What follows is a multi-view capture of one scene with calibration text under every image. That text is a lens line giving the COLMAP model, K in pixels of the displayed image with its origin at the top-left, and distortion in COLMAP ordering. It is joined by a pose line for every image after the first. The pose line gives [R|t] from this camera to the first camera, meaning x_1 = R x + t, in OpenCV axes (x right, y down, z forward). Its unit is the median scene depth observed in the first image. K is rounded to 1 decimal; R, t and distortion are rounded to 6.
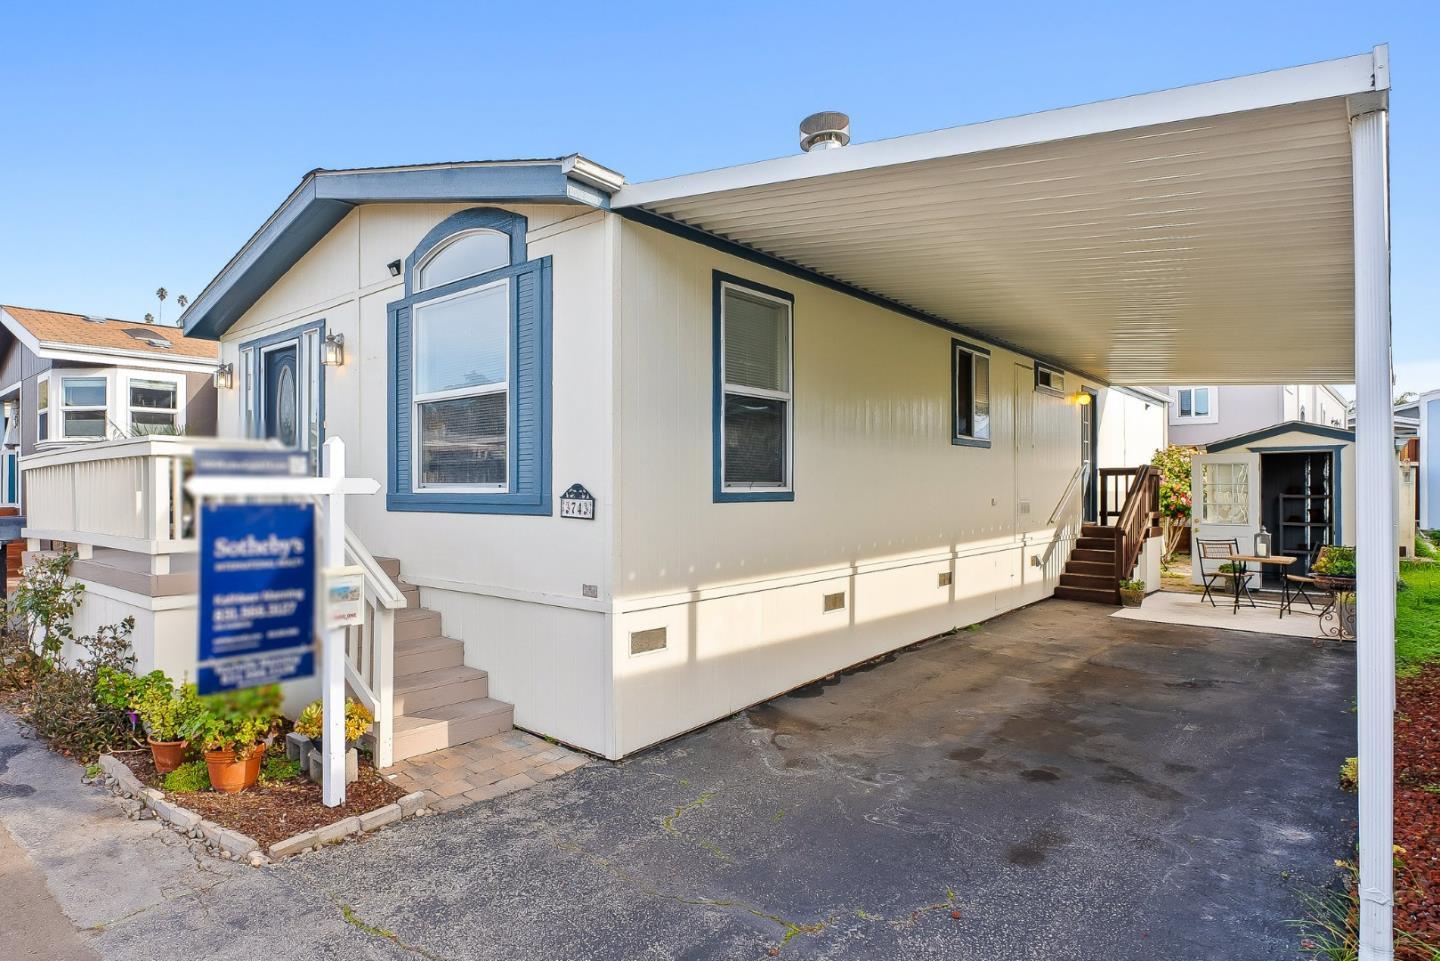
lens RADIAL K [[658.2, 0, 699.4], [0, 658.2, 496.6], [0, 0, 1]] dist [0.000426, 0.000146]
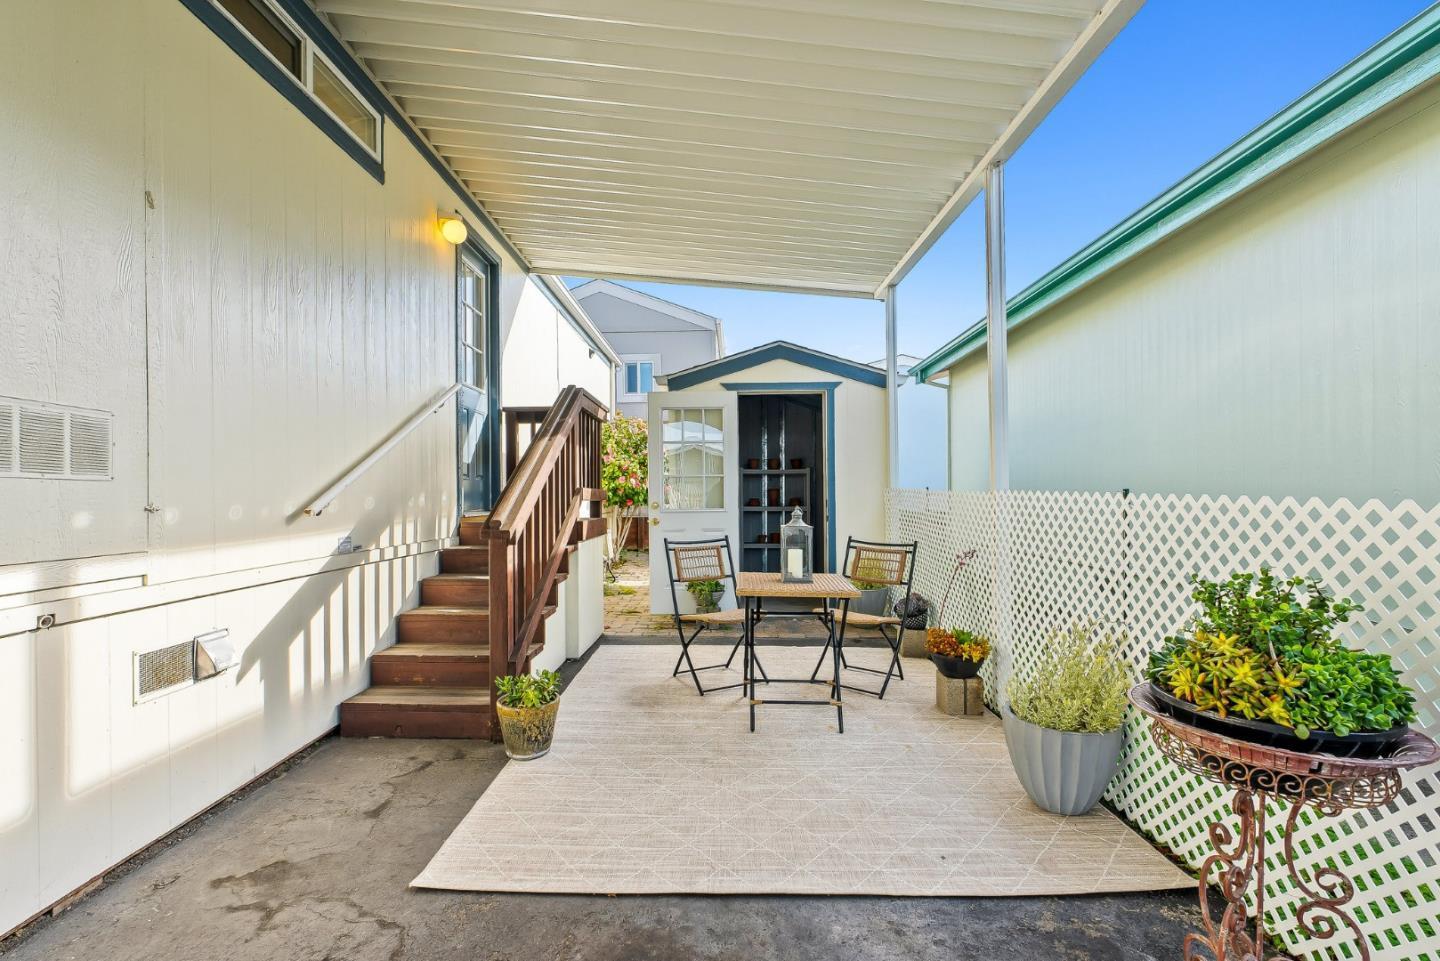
lens RADIAL K [[658.2, 0, 699.4], [0, 658.2, 496.6], [0, 0, 1]] dist [0.000426, 0.000146]
pose [[0.736560, -0.007963, 0.676326, 0.404133], [0.006456, 0.999968, 0.004742, 0.027428], [-0.676342, 0.000874, 0.736588, 0.564123]]
